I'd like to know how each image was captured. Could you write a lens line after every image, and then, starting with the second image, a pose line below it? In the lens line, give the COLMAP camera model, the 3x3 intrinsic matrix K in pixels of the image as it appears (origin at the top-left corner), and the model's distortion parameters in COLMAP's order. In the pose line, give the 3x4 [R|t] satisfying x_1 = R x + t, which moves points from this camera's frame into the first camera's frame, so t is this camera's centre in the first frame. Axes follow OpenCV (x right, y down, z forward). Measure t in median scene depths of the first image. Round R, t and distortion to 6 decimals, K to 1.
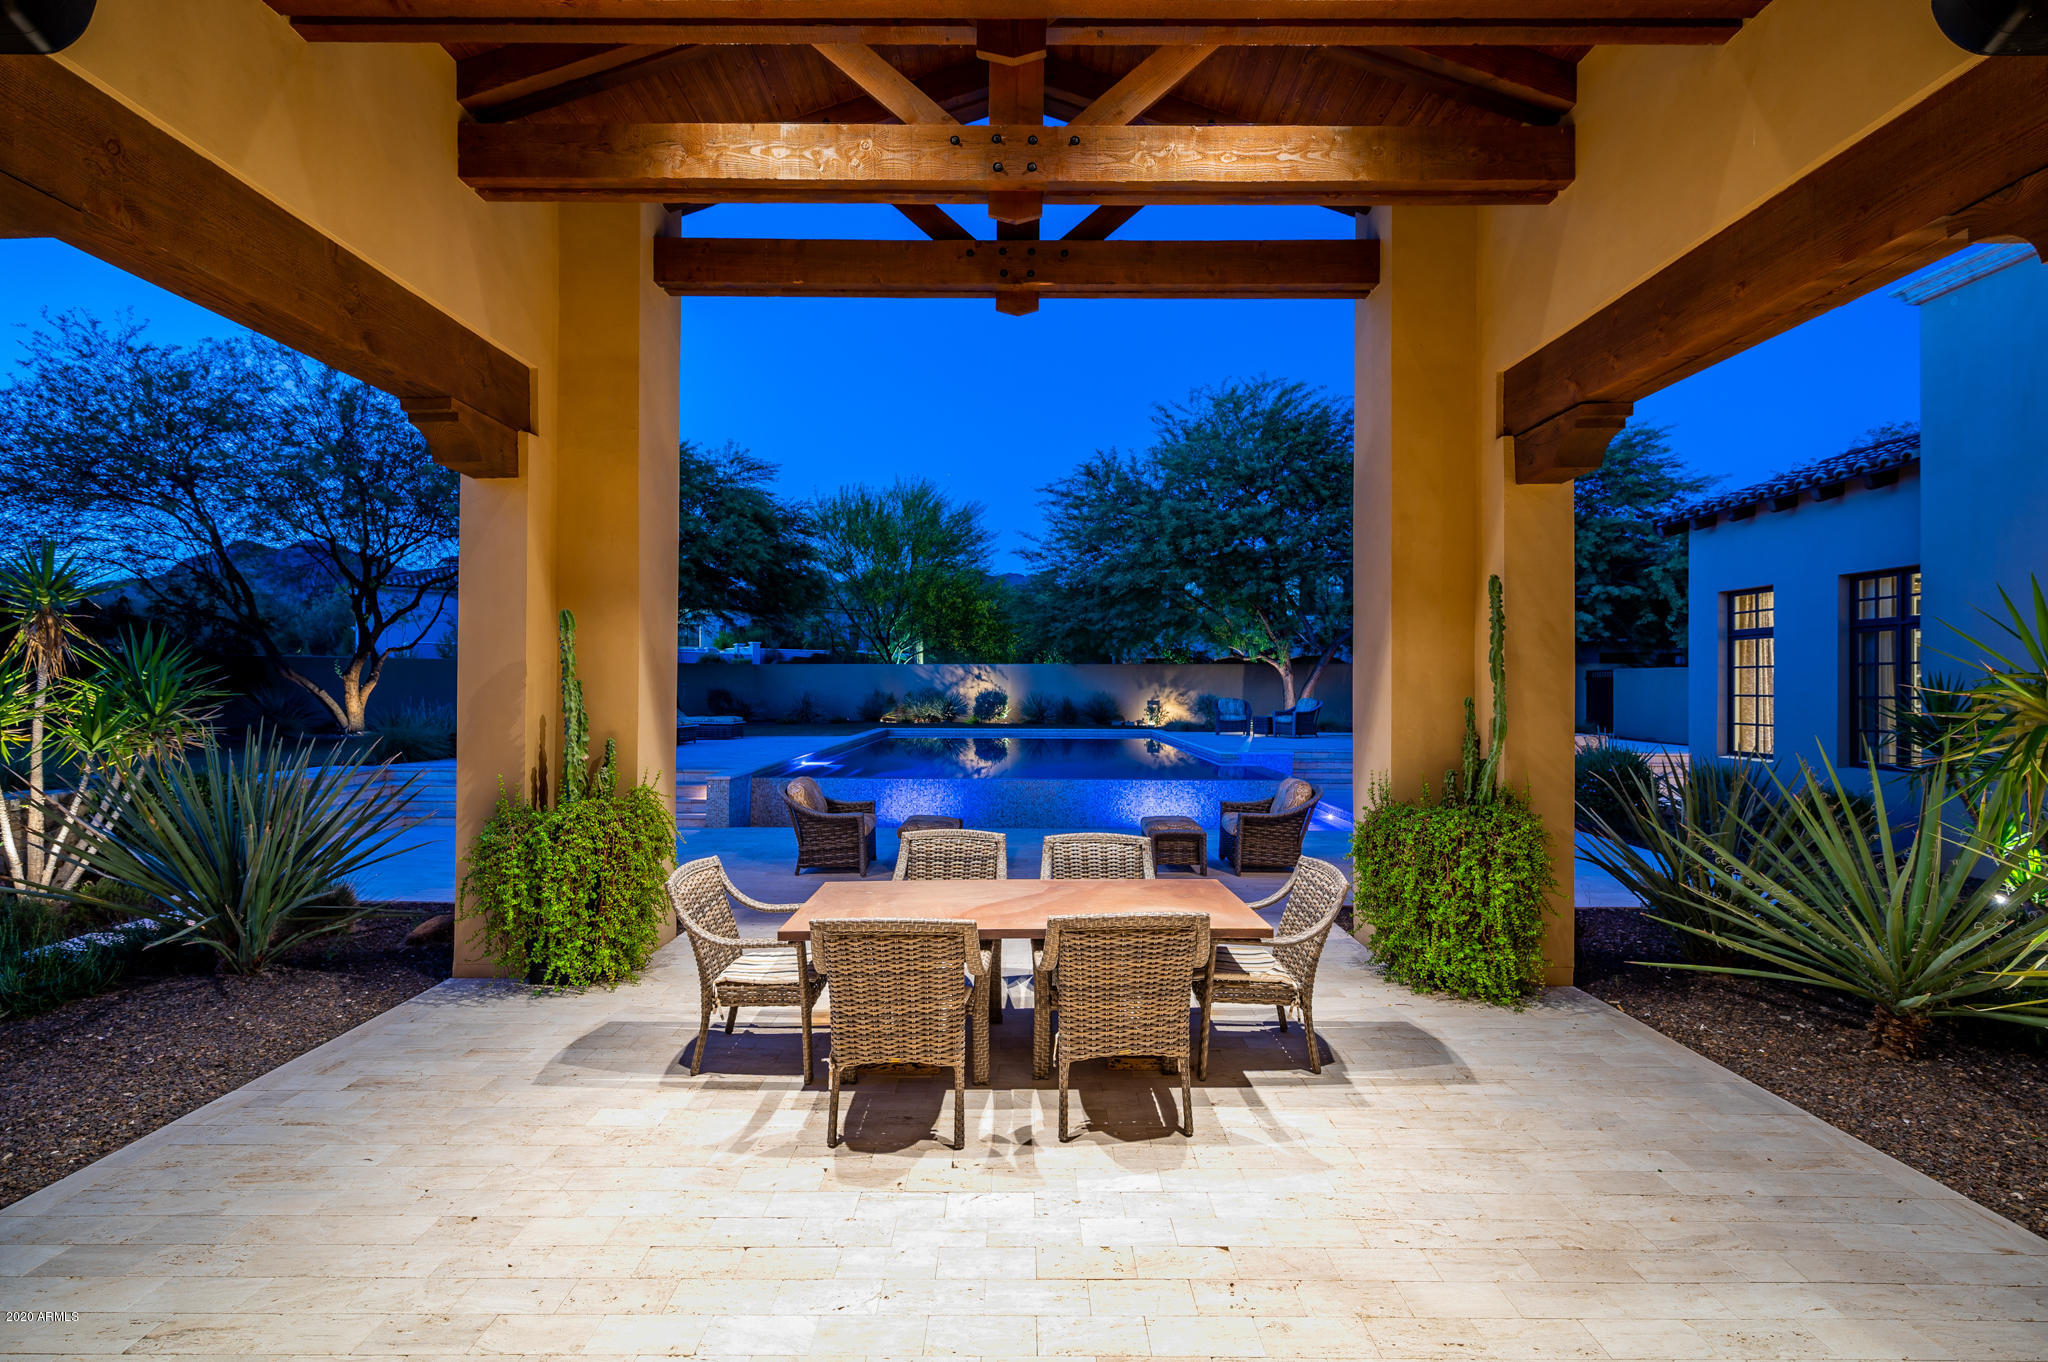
lens RADIAL K [[901.6, 0, 1026.6], [0, 901.6, 677.5], [0, 0, 1]] dist [-0.011956, 0.000163]
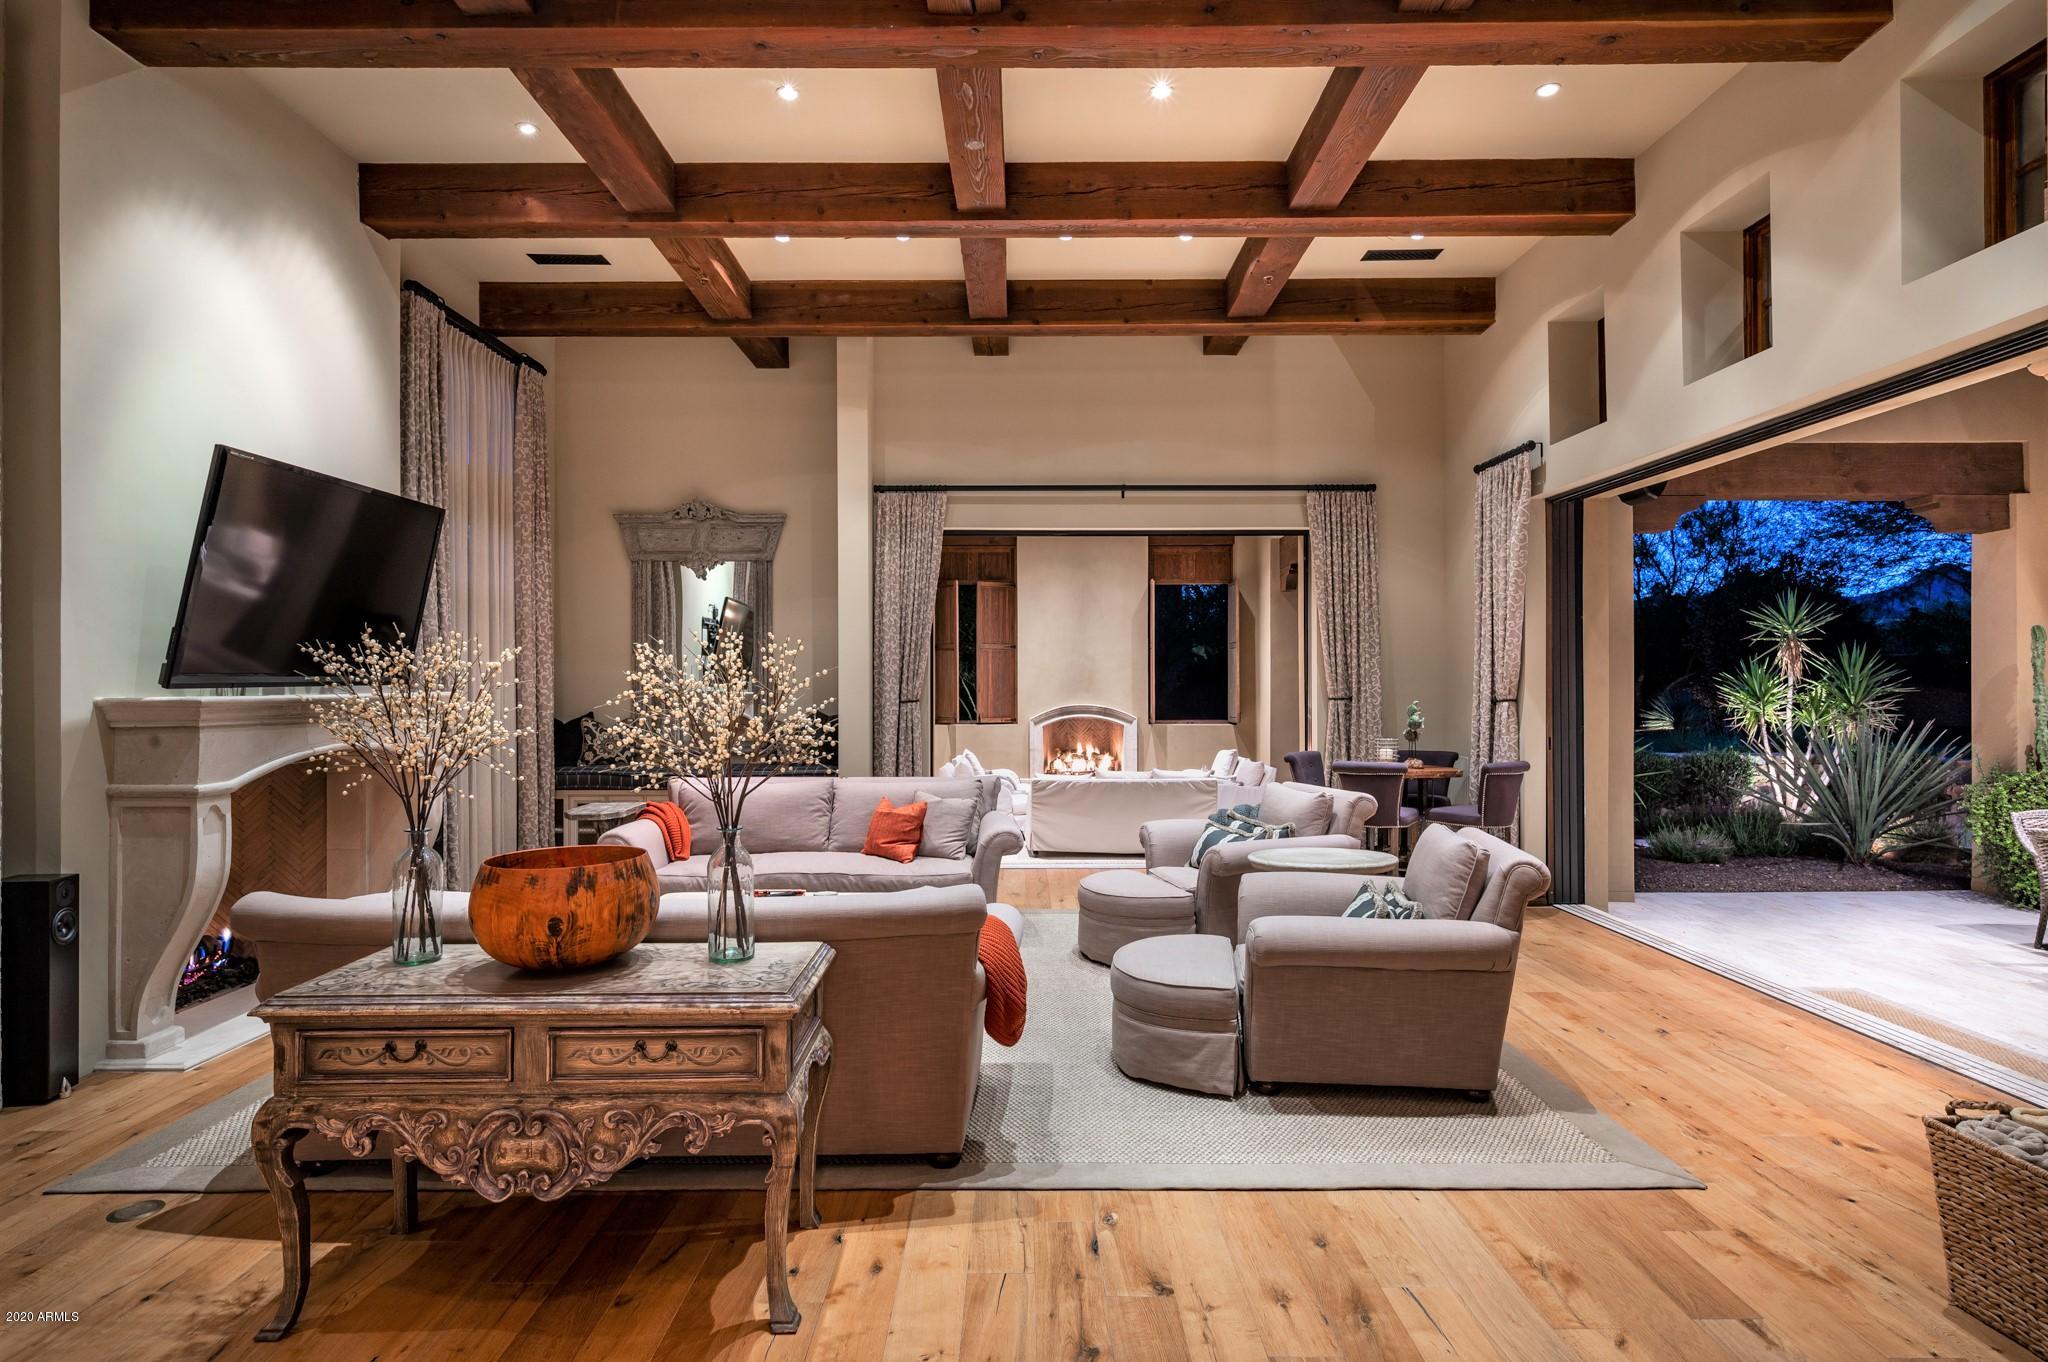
lens RADIAL K [[1075.9, 0, 1025.1], [0, 1075.9, 687.8], [0, 0, 1]] dist [0.000669, -0.000360]
pose [[-0.004231, 0.000050, -0.999991, 0.212775], [0.013064, 0.999915, -0.000006, -0.000603], [0.999906, -0.013064, -0.004232, -0.095523]]
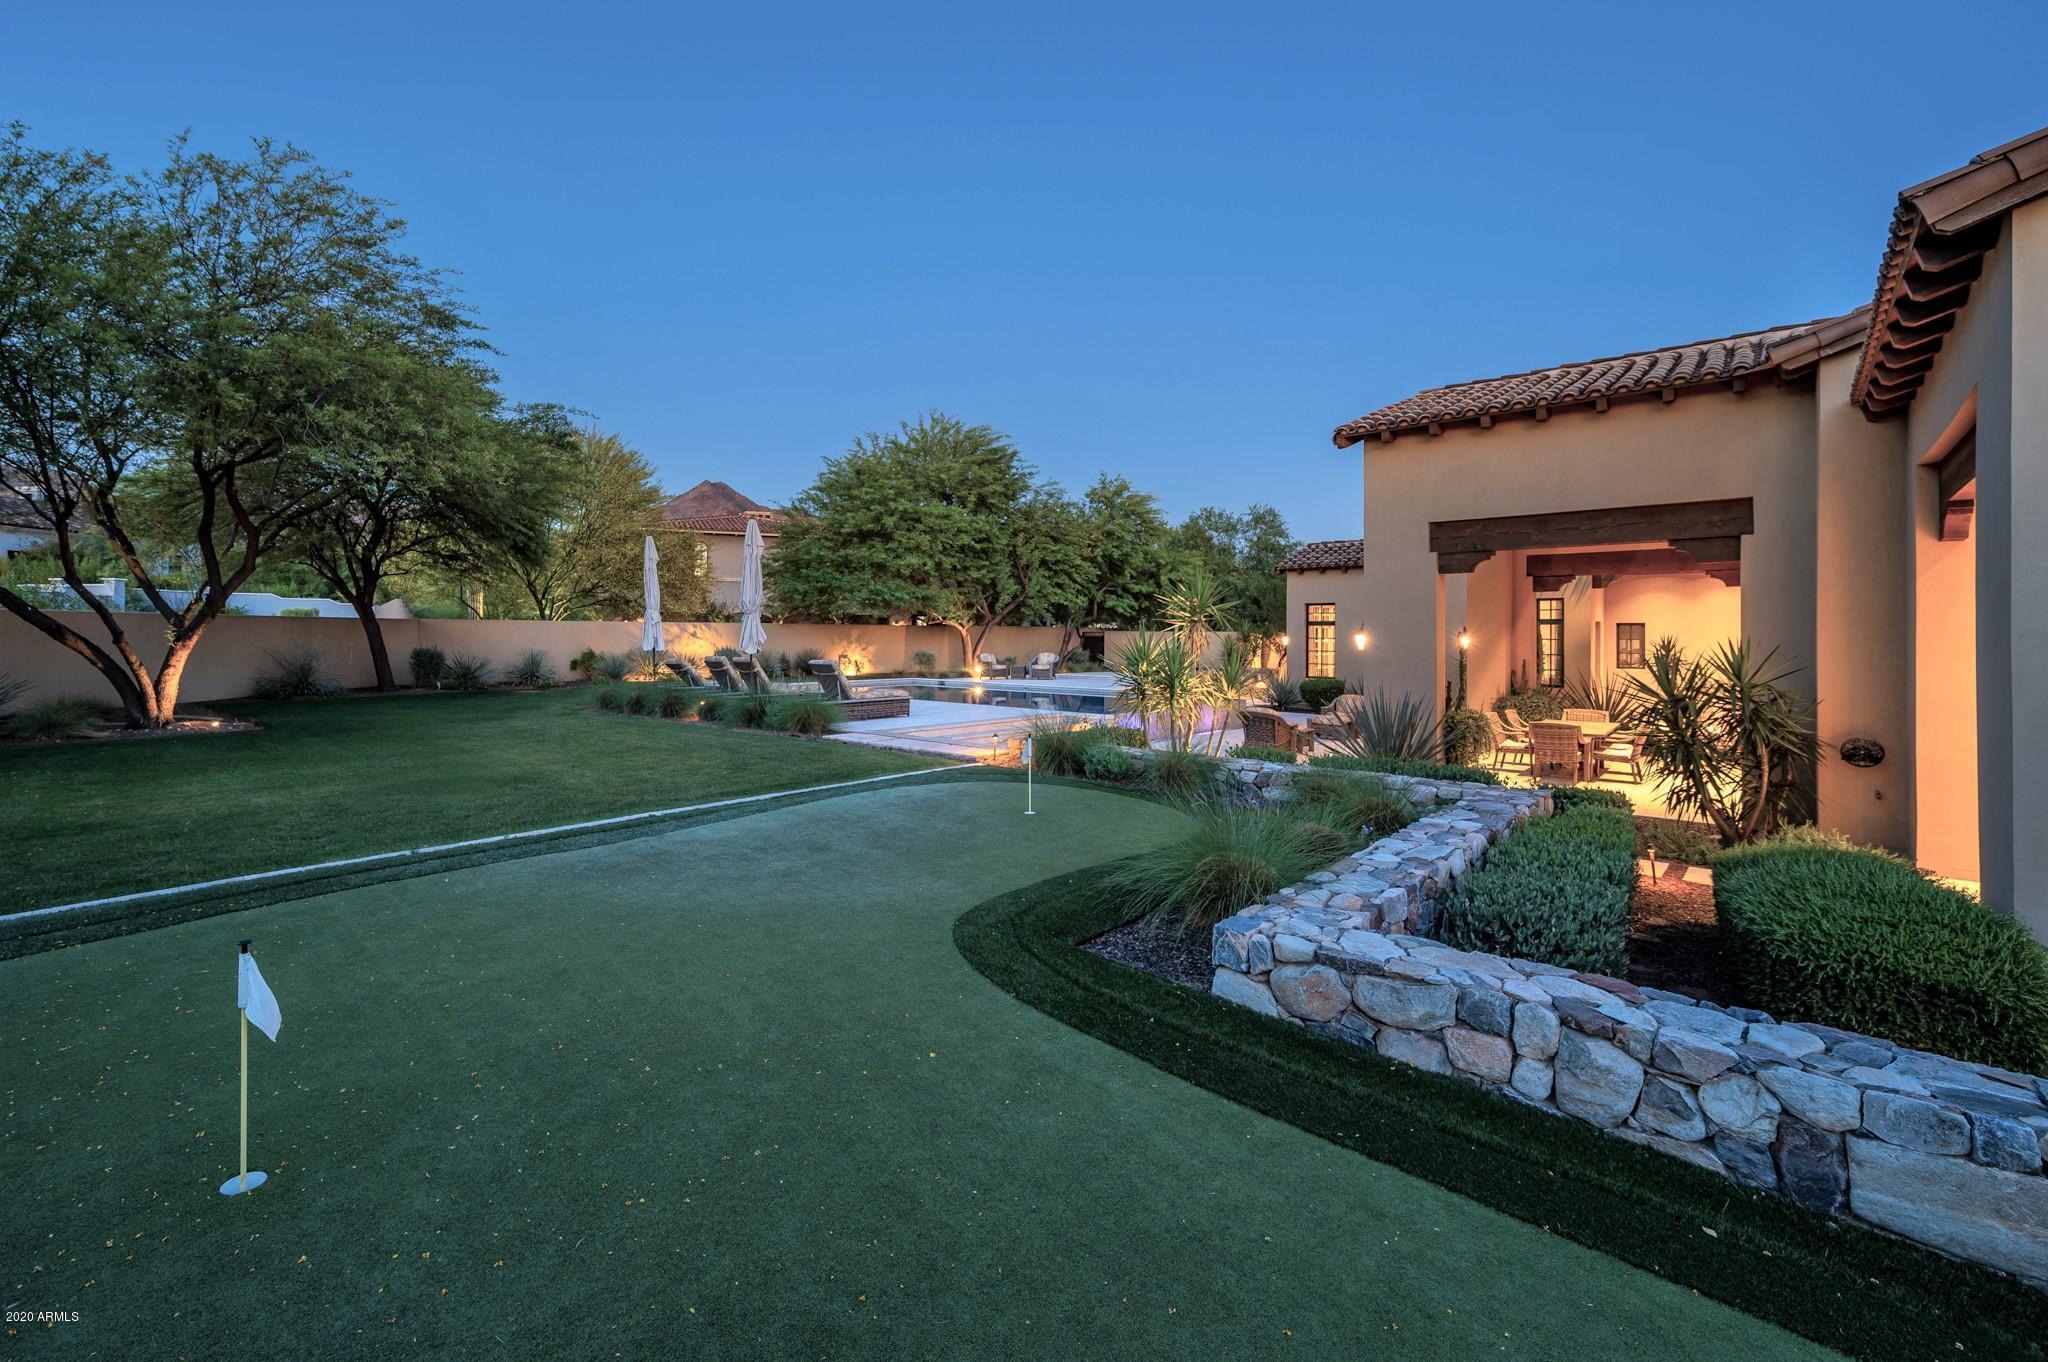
lens RADIAL K [[841.3, 0, 1010.0], [0, 841.3, 649.7], [0, 0, 1]] dist [0.002685, -0.000309]
pose [[0.669131, -0.013611, 0.743020, -0.571711], [-0.009619, 0.999590, 0.026974, -0.014342], [-0.743083, -0.025196, 0.668725, 0.074366]]
